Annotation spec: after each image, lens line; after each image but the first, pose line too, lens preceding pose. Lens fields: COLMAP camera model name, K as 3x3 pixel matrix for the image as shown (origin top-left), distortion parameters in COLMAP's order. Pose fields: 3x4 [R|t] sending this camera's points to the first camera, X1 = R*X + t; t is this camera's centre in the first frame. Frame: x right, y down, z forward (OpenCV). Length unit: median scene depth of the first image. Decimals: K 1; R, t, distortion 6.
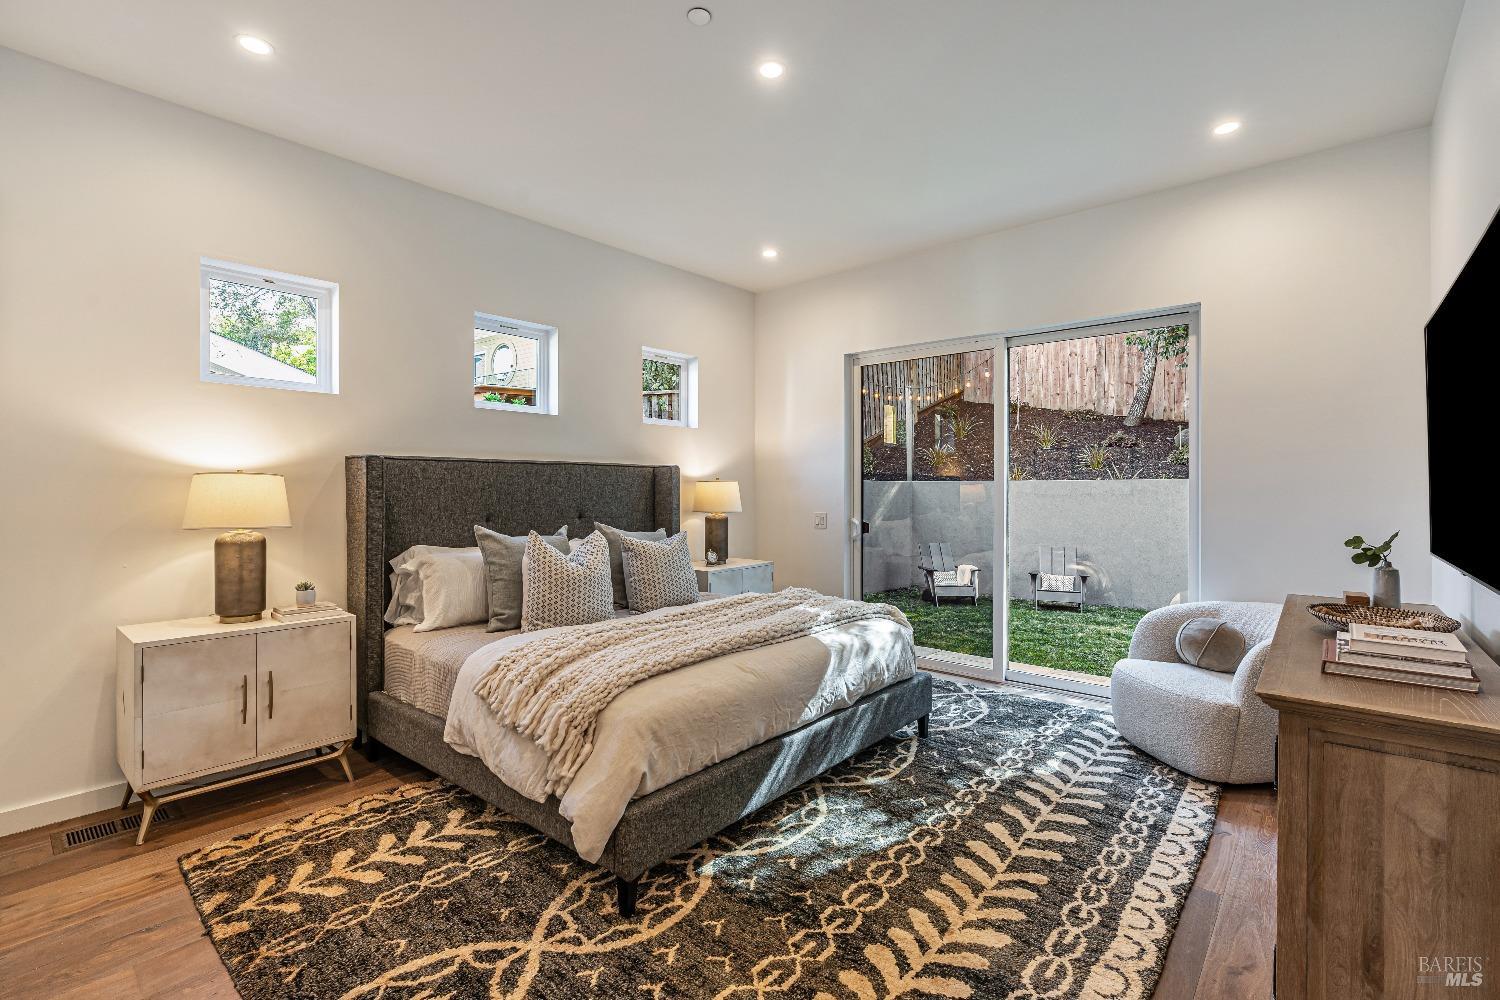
lens RADIAL K [[678.5, 0, 757.2], [0, 678.5, 490.0], [0, 0, 1]] dist [-0.011294, 0.002872]
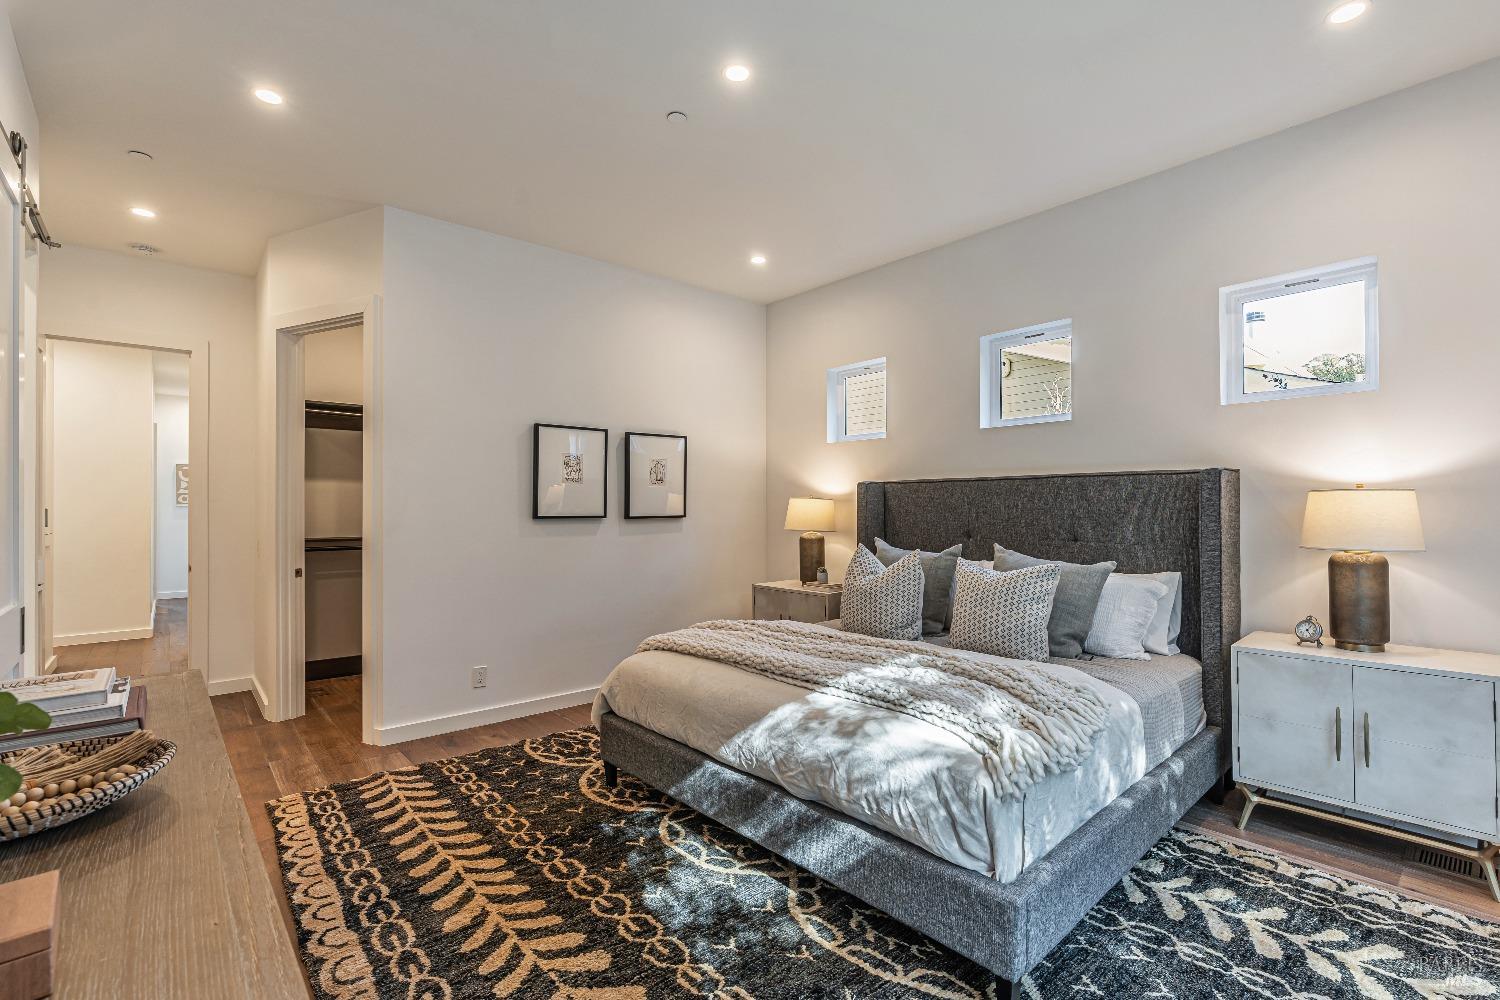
lens RADIAL K [[678.5, 0, 758.4], [0, 678.5, 506.7], [0, 0, 1]] dist [-0.011294, 0.002872]
pose [[-0.138736, -0.002236, -0.990327, 1.197879], [0.003014, 0.999992, -0.002680, -0.000281], [0.990325, -0.003357, -0.138728, 1.438745]]
